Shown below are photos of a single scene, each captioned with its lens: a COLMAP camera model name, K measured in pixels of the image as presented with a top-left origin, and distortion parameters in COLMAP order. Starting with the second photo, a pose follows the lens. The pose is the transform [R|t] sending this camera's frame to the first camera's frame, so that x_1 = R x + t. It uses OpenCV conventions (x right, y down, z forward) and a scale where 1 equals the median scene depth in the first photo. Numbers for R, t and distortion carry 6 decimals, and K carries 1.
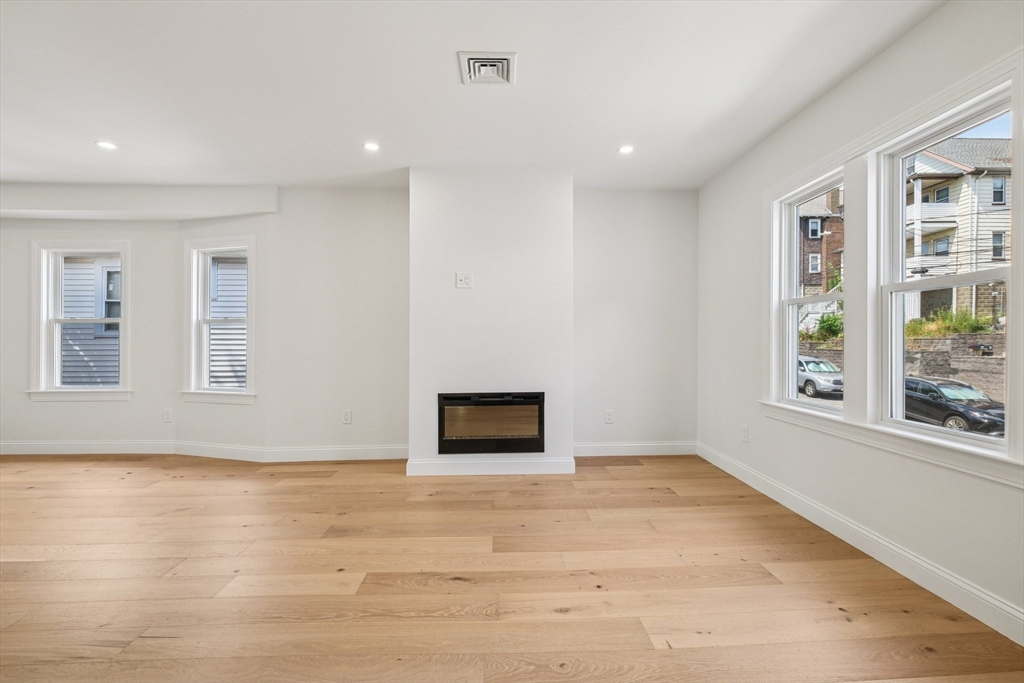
lens RADIAL K [[449.6, 0, 512.0], [0, 449.6, 341.5], [0, 0, 1]] dist [-0.002358, -0.000858]
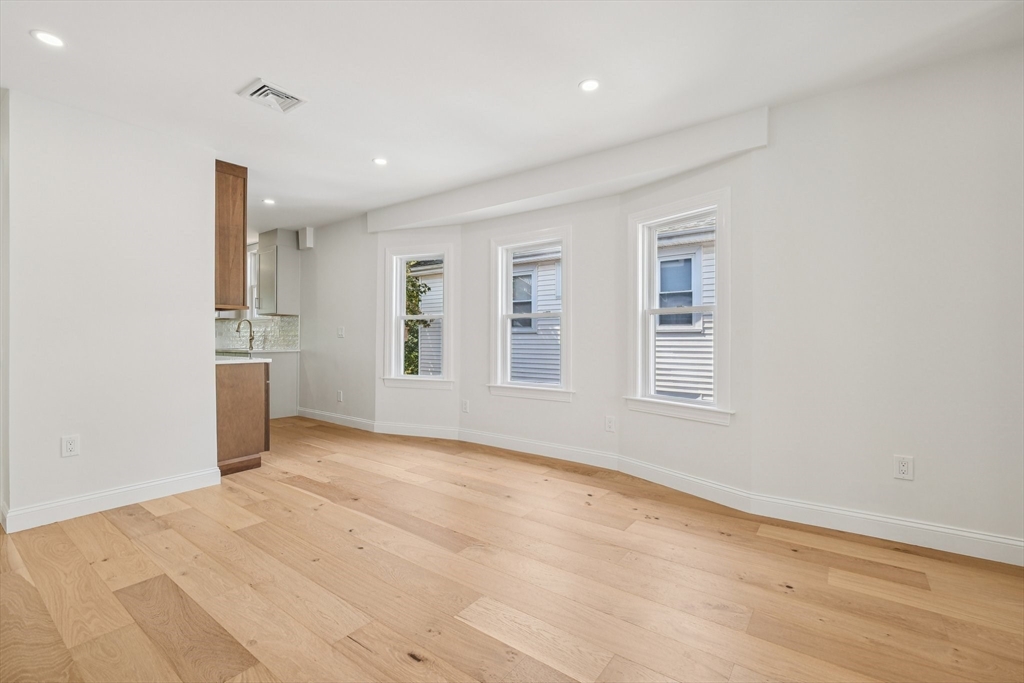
lens RADIAL K [[449.6, 0, 512.0], [0, 449.6, 341.5], [0, 0, 1]] dist [-0.002358, -0.000858]
pose [[0.774910, 0.007468, -0.632027, -0.451300], [-0.000226, 0.999933, 0.011538, -0.001806], [0.632071, -0.008798, 0.774861, 0.269440]]
